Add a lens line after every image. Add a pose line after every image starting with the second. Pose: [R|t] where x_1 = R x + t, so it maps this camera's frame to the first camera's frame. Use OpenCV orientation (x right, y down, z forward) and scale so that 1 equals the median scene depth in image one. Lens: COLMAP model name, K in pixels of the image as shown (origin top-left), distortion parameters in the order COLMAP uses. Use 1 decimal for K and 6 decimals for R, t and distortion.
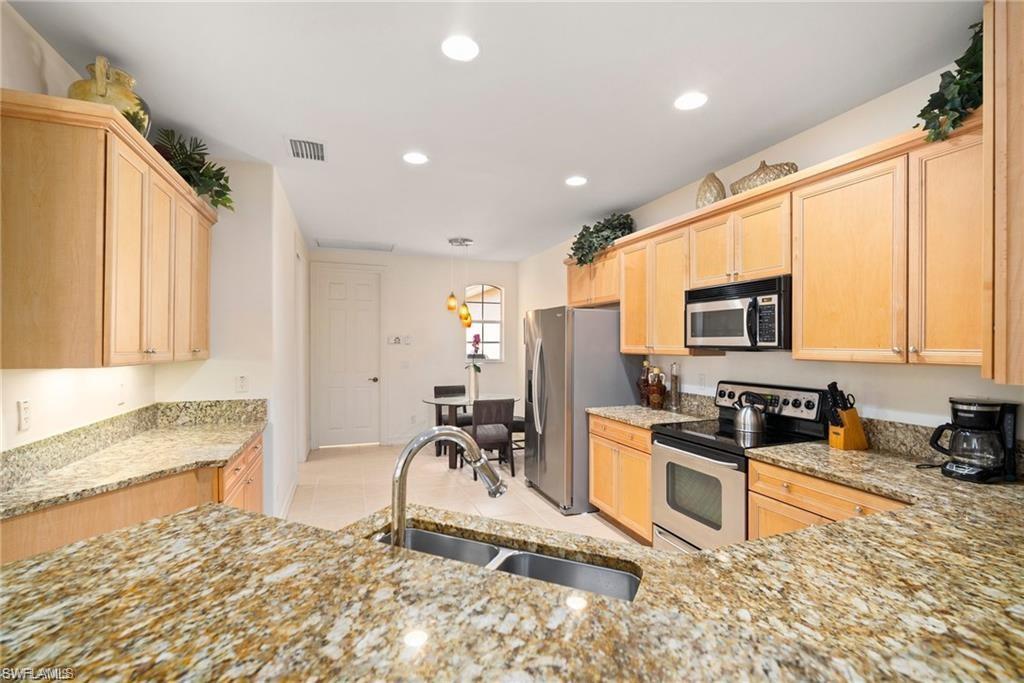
lens RADIAL K [[453.2, 0, 515.1], [0, 453.2, 338.1], [0, 0, 1]] dist [-0.002666, -0.000160]
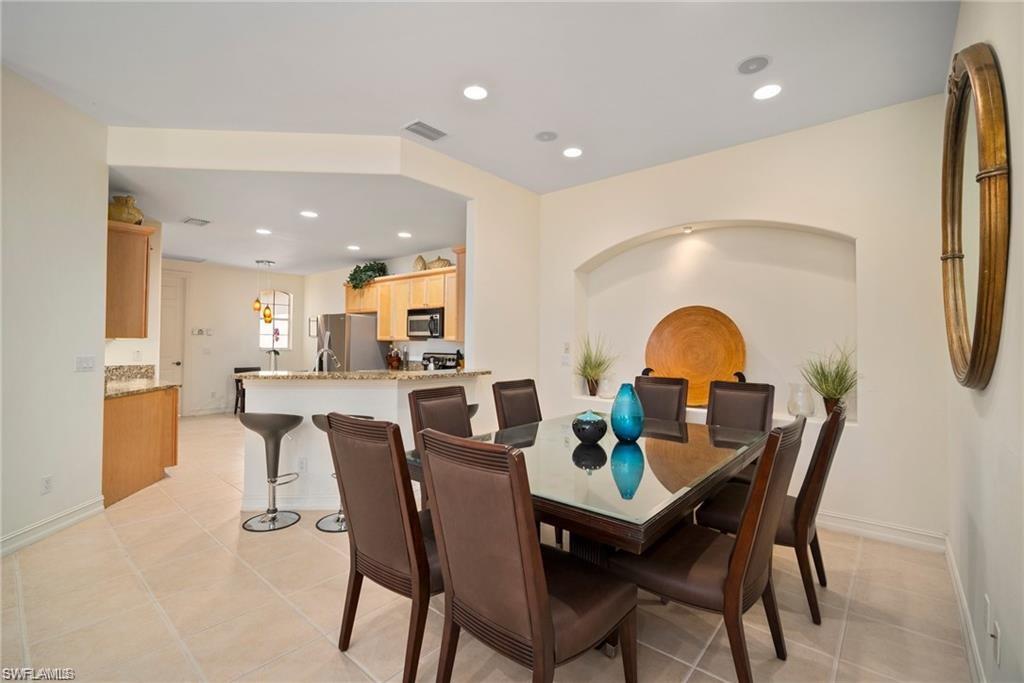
lens RADIAL K [[453.2, 0, 515.1], [0, 453.2, 338.1], [0, 0, 1]] dist [-0.002666, -0.000160]
pose [[0.878186, 0.011285, 0.478186, -0.158546], [-0.012952, 0.999916, 0.000189, 0.017179], [-0.478143, -0.006360, 0.878259, -0.901616]]
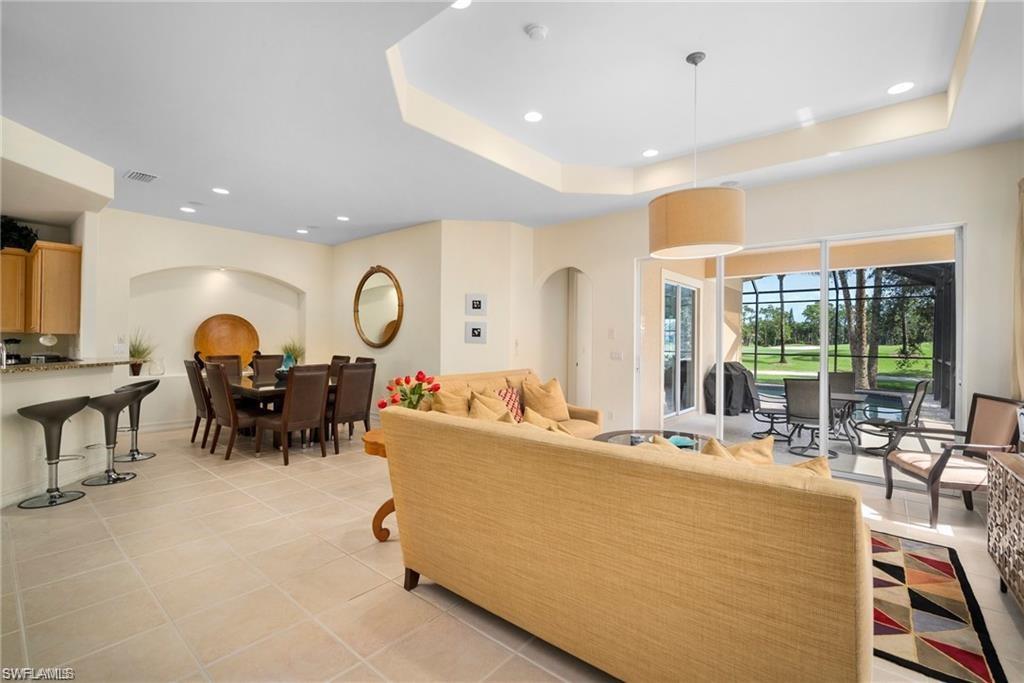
lens RADIAL K [[458.2, 0, 497.7], [0, 458.2, 336.1], [0, 0, 1]] dist [-0.027623, -0.000186]
pose [[-0.467817, 0.000661, 0.883825, -1.464522], [-0.018598, 0.999771, -0.010592, 0.025063], [-0.883630, -0.021392, -0.467698, -0.267174]]
